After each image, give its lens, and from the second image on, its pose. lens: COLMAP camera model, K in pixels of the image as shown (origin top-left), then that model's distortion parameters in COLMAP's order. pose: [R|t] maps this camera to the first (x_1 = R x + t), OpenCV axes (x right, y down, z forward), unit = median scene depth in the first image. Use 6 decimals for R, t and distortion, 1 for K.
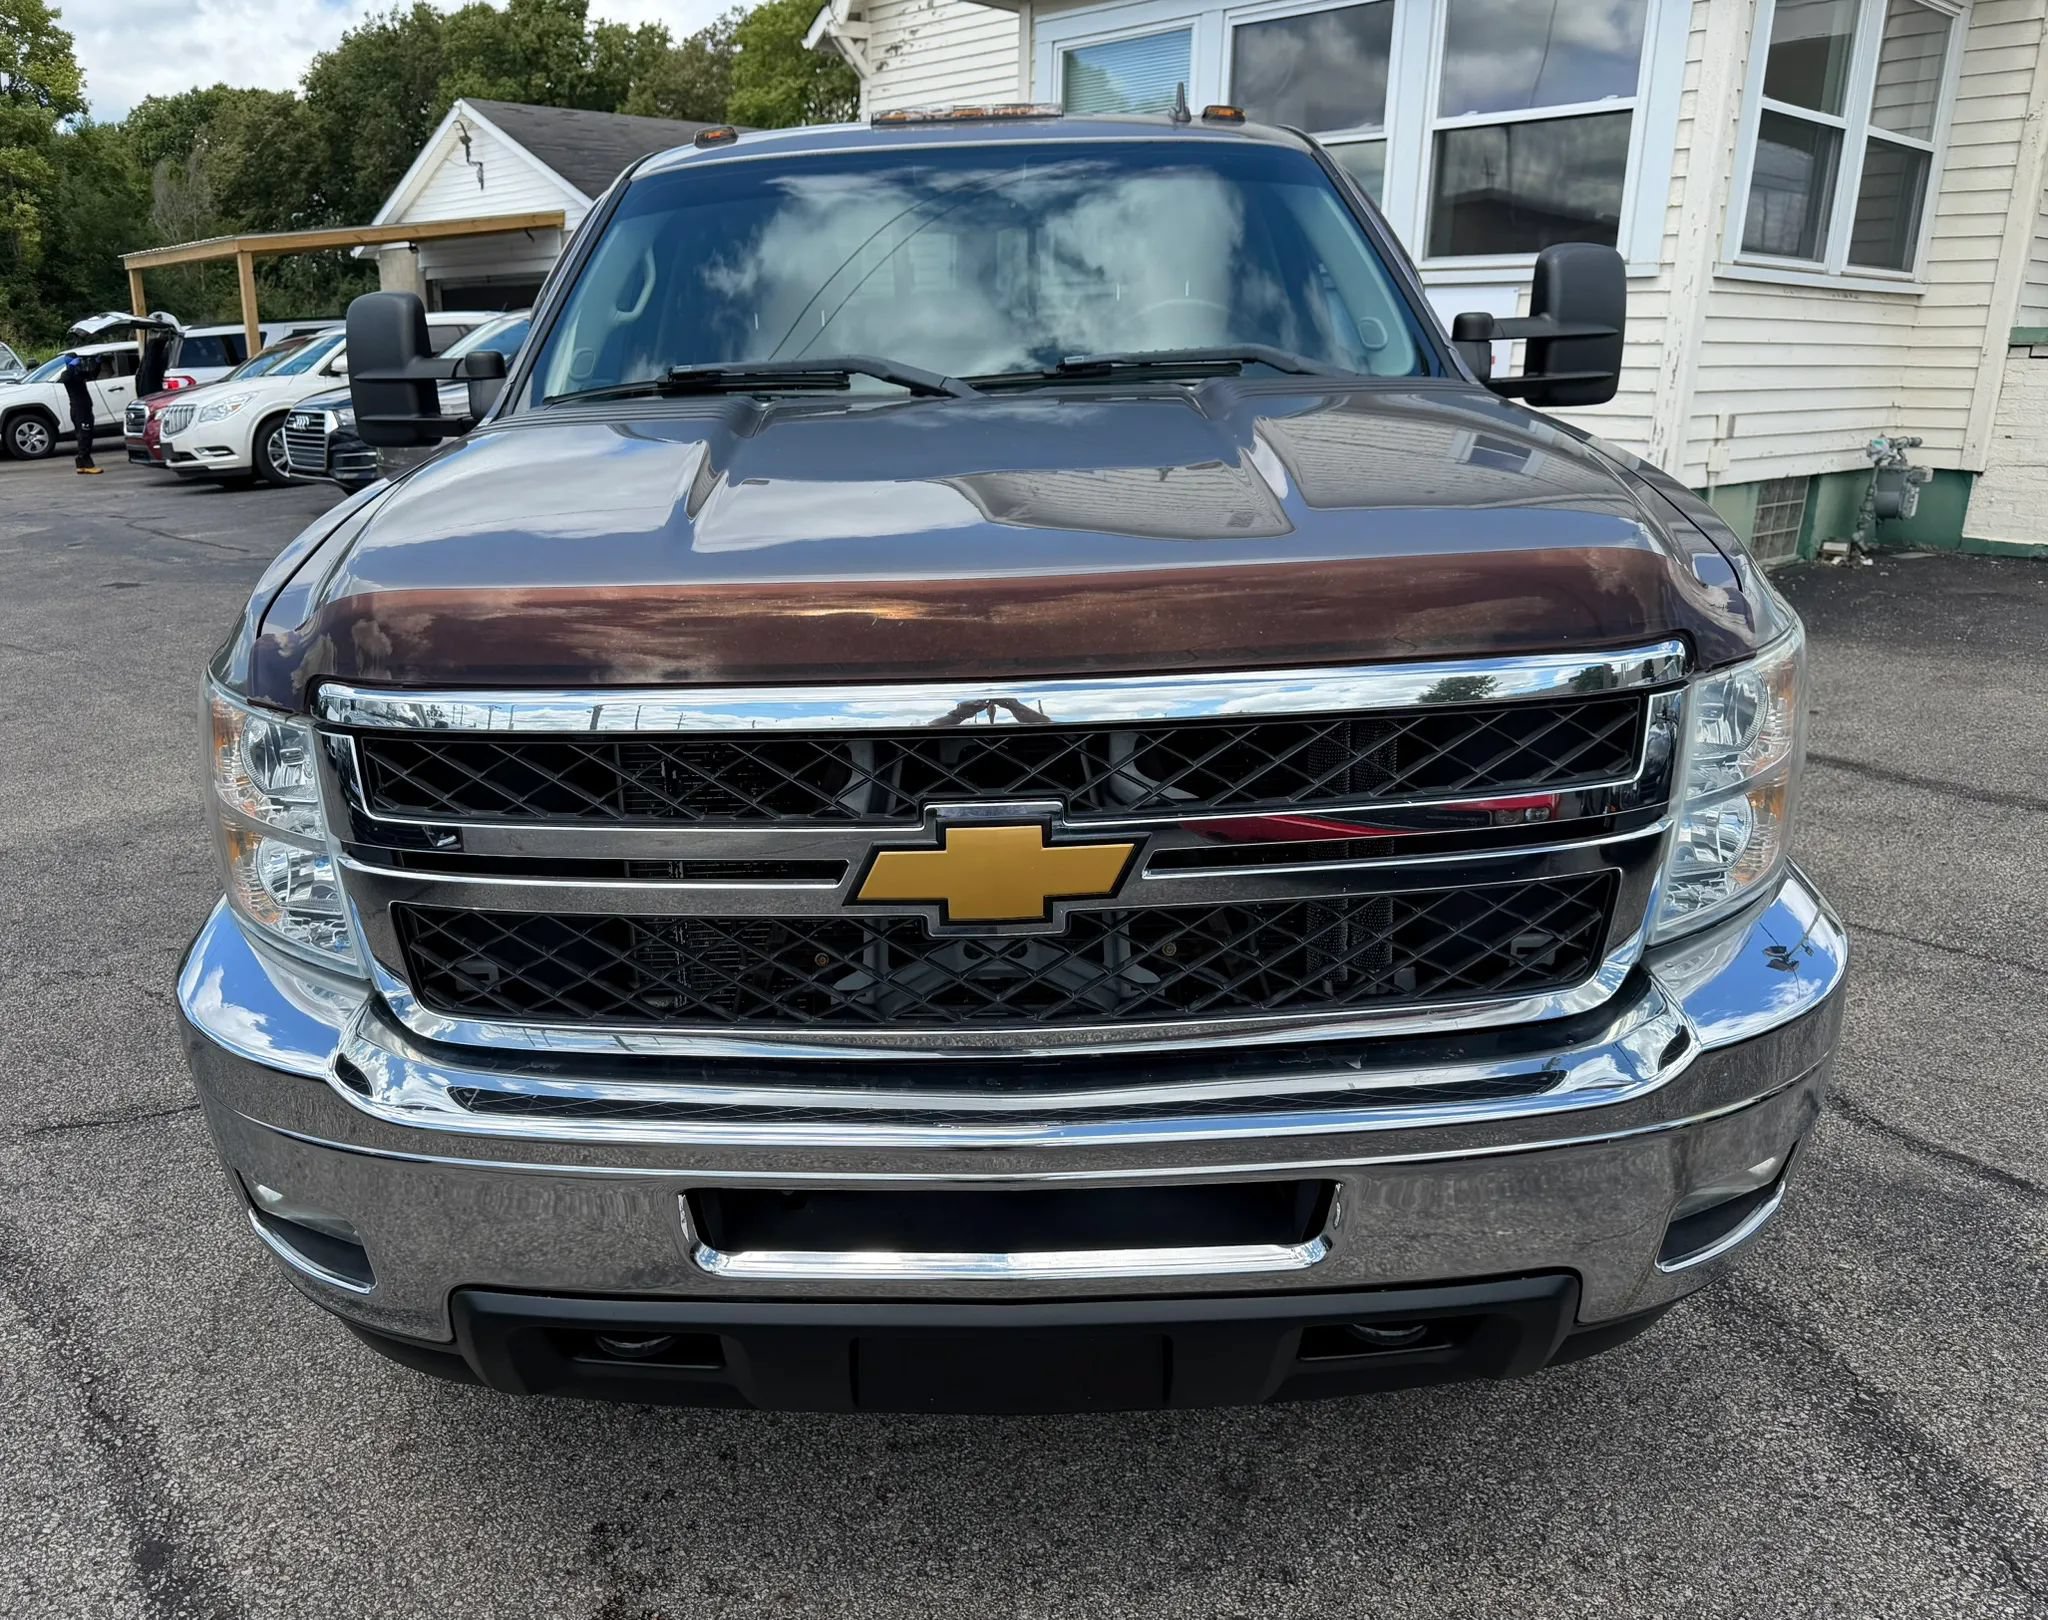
lens RADIAL K [[1583.2, 0, 939.6], [0, 1583.2, 857.1], [0, 0, 1]] dist [-0.000914, -0.005270]
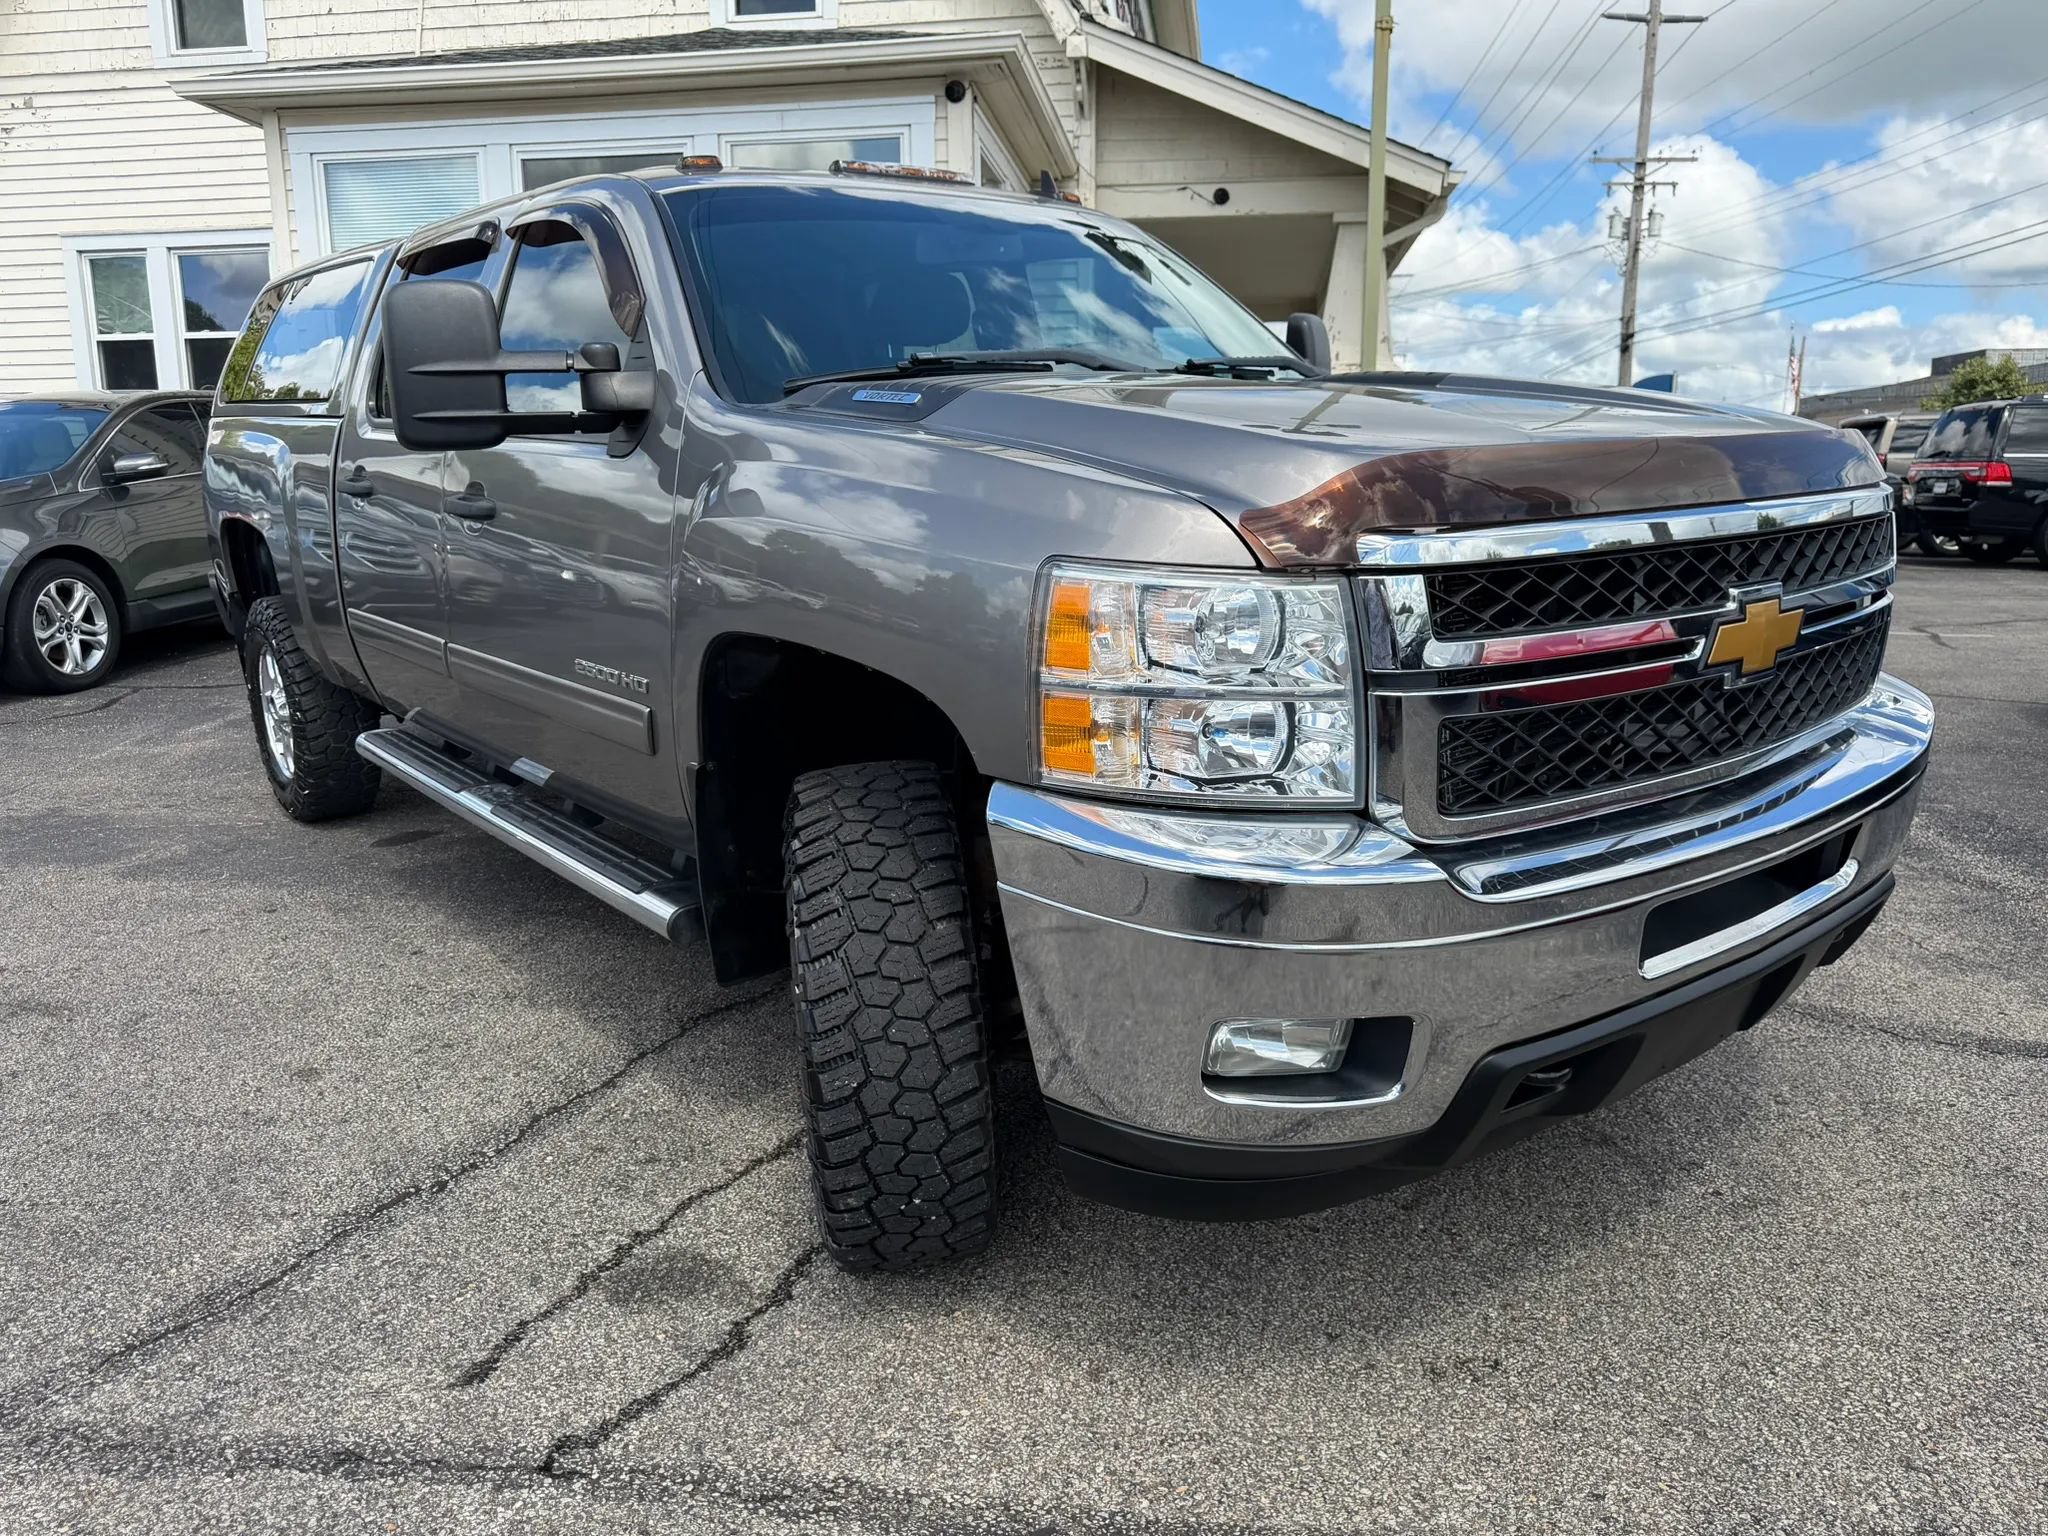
lens RADIAL K [[1474.3, 0, 1018.0], [0, 1474.3, 799.8], [0, 0, 1]] dist [-0.006081, -0.000862]
pose [[0.770476, -0.138308, 0.622284, -0.886418], [0.204320, 0.978258, -0.035551, 0.044243], [-0.603838, 0.154536, 0.781984, 0.245249]]
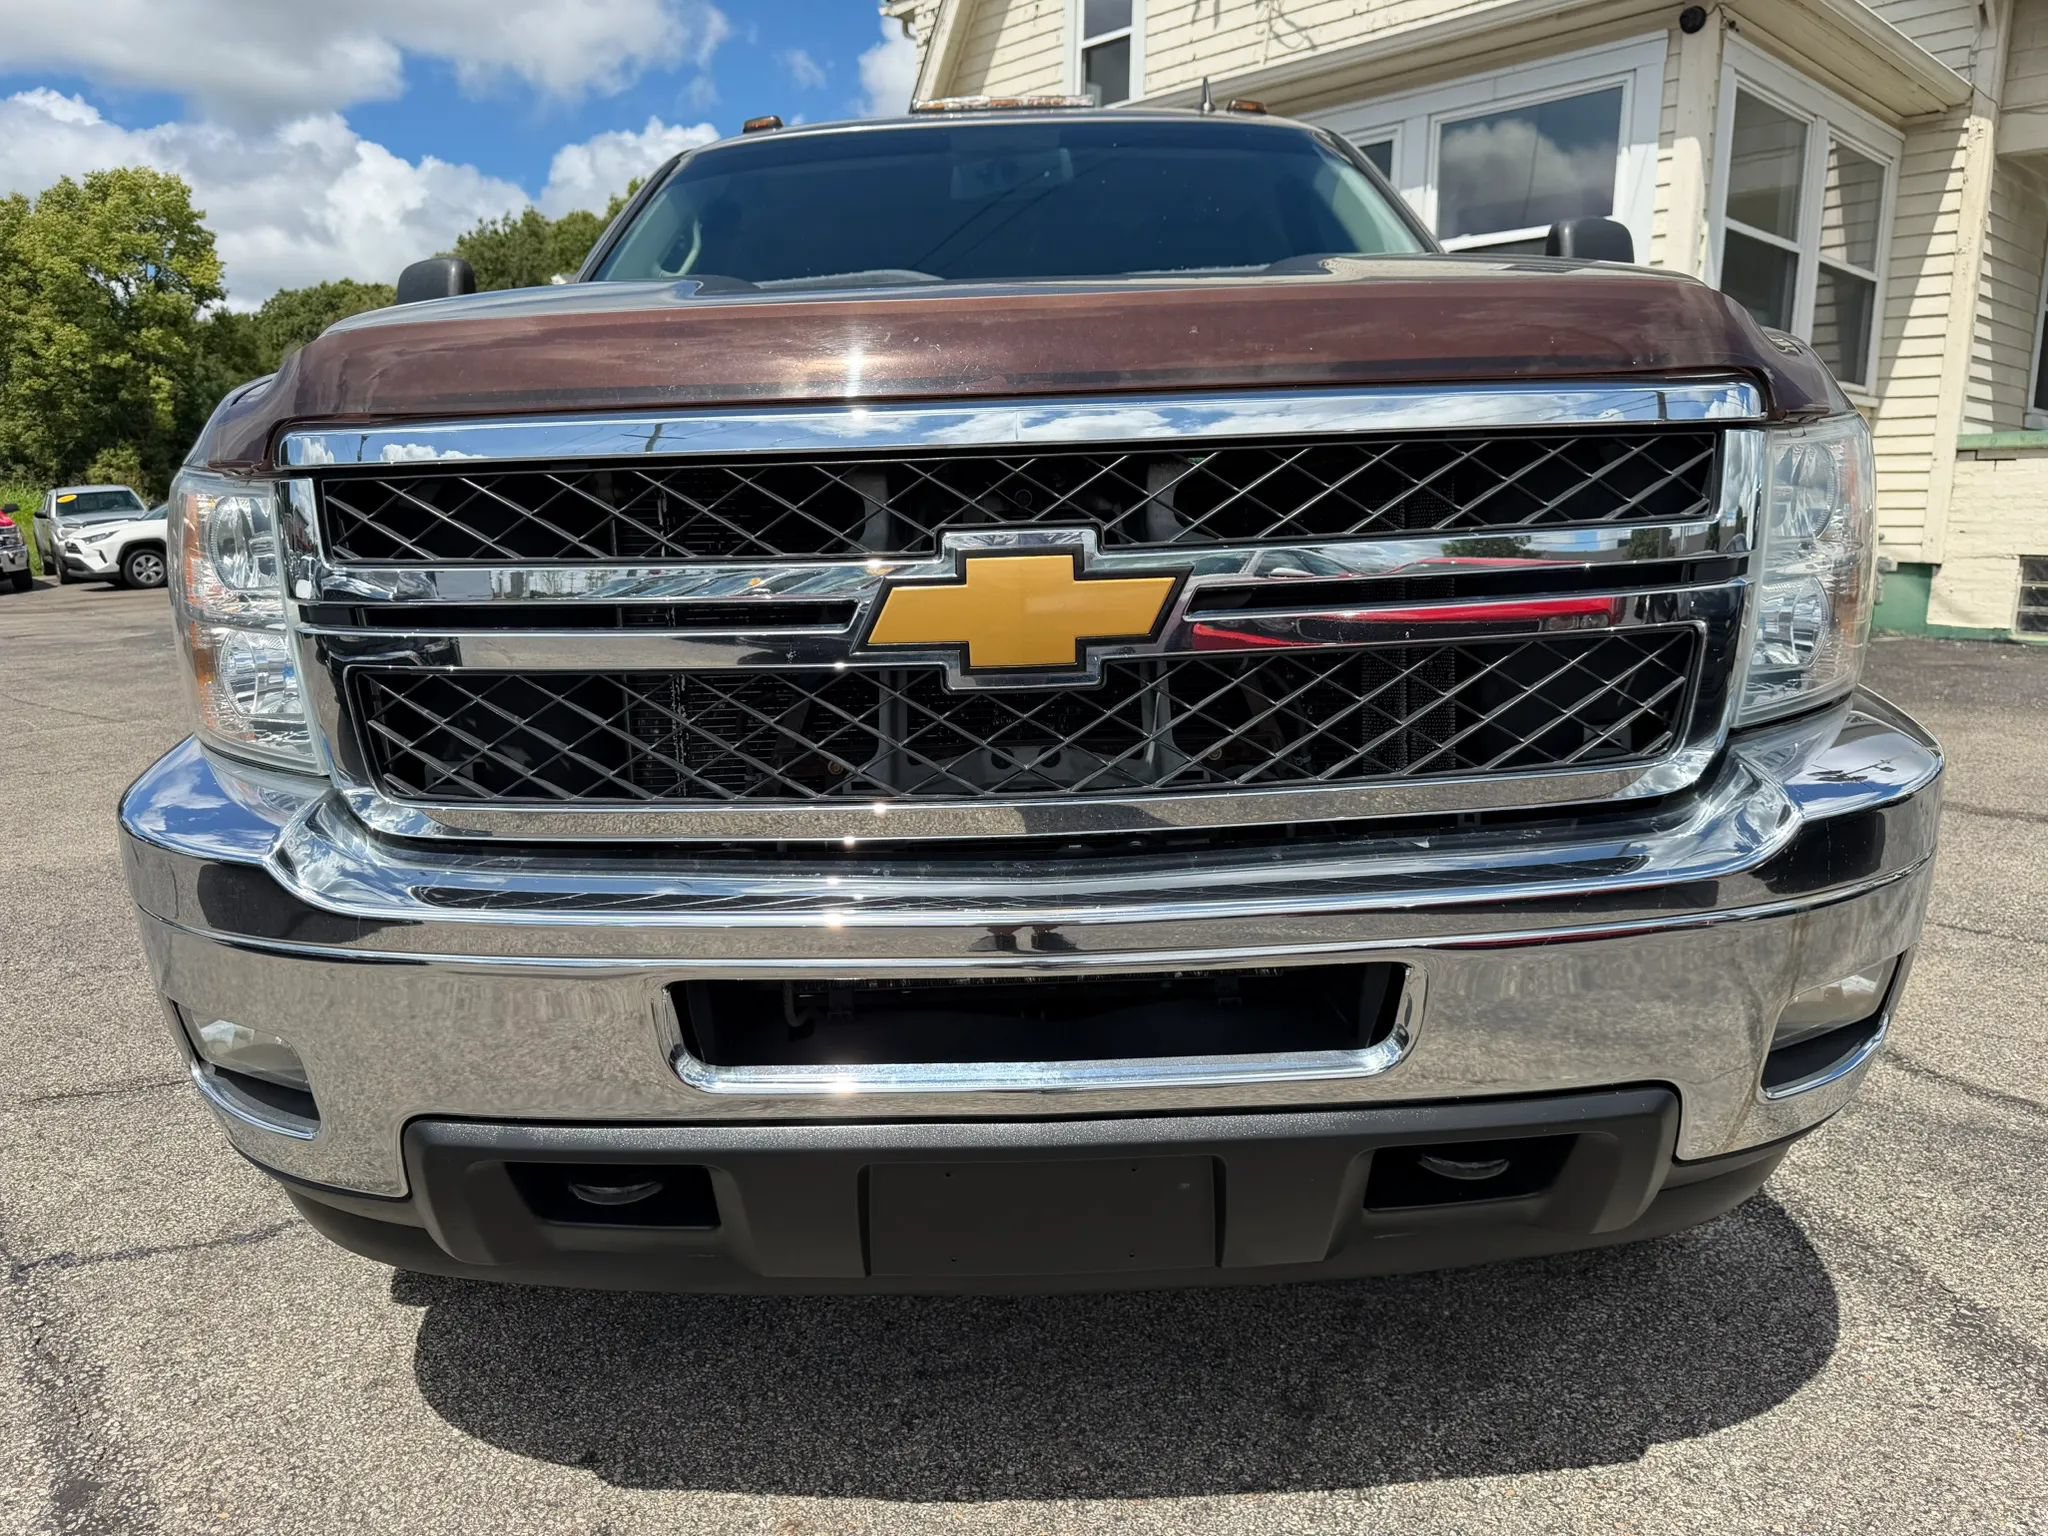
lens RADIAL K [[1465.8, 0, 1025.9], [0, 1465.8, 799.5], [0, 0, 1]] dist [-0.002159, -0.004723]
pose [[0.999702, -0.001419, 0.024390, 0.010318], [0.004351, 0.992693, -0.120592, 0.142836], [-0.024040, 0.120663, 0.992402, 0.121174]]
